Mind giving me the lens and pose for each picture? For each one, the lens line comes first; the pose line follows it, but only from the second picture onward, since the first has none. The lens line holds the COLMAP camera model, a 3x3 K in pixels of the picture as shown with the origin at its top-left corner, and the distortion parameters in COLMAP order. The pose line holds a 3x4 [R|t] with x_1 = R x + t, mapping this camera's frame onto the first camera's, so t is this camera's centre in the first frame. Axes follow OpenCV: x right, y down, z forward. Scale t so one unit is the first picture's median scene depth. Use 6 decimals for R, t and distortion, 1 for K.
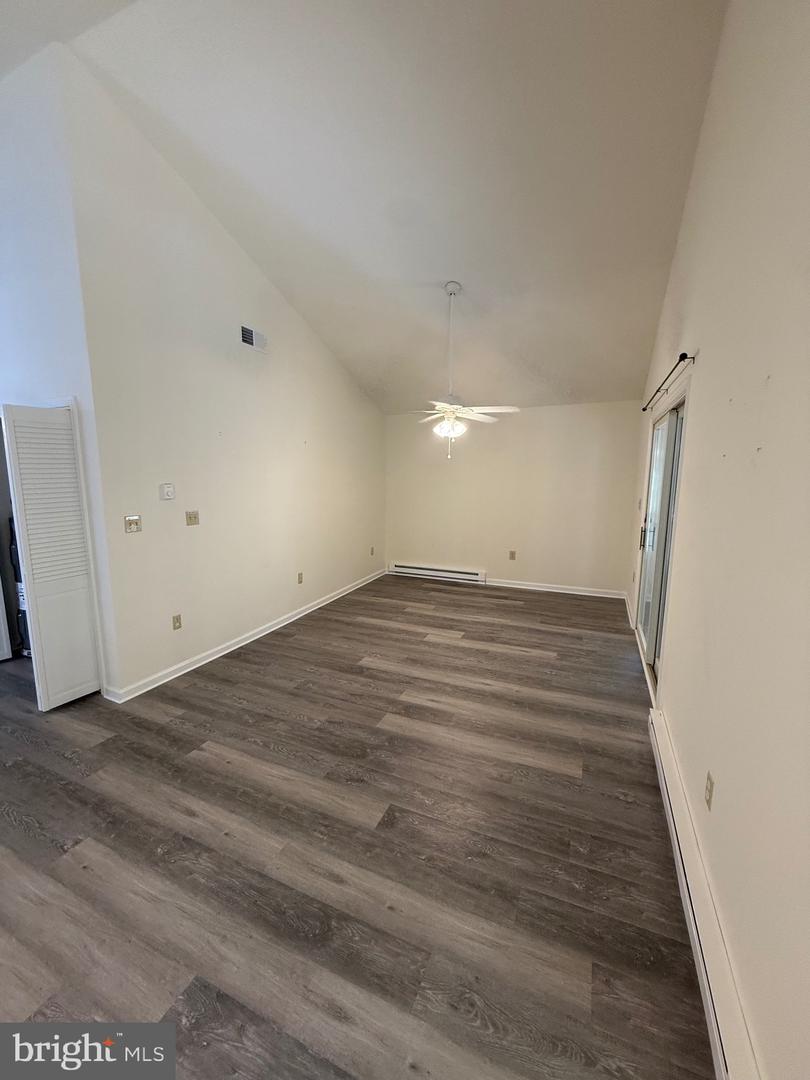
lens RADIAL K [[430.2, 0, 406.0], [0, 430.2, 541.0], [0, 0, 1]] dist [-0.004469, 0.000904]
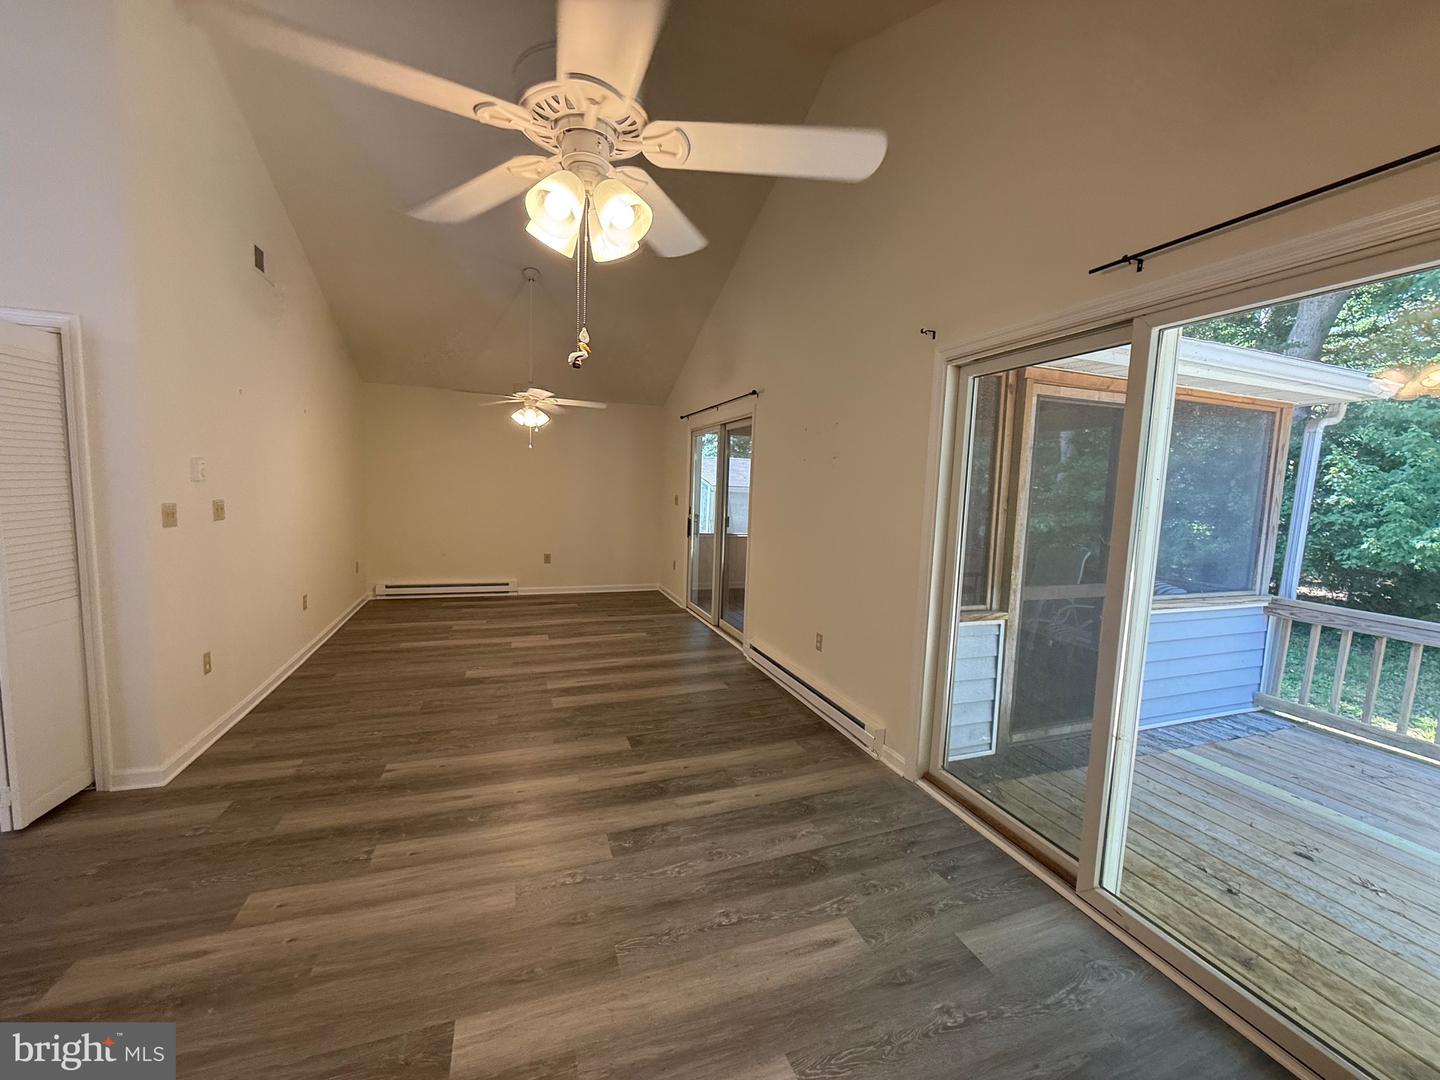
lens RADIAL K [[573.6, 0, 729.7], [0, 573.6, 544.1], [0, 0, 1]] dist [-0.004469, 0.000904]
pose [[0.712432, -0.049234, 0.700012, -0.578344], [0.074330, 0.997218, -0.005512, 0.068918], [-0.697794, 0.055959, 0.714110, -0.232337]]
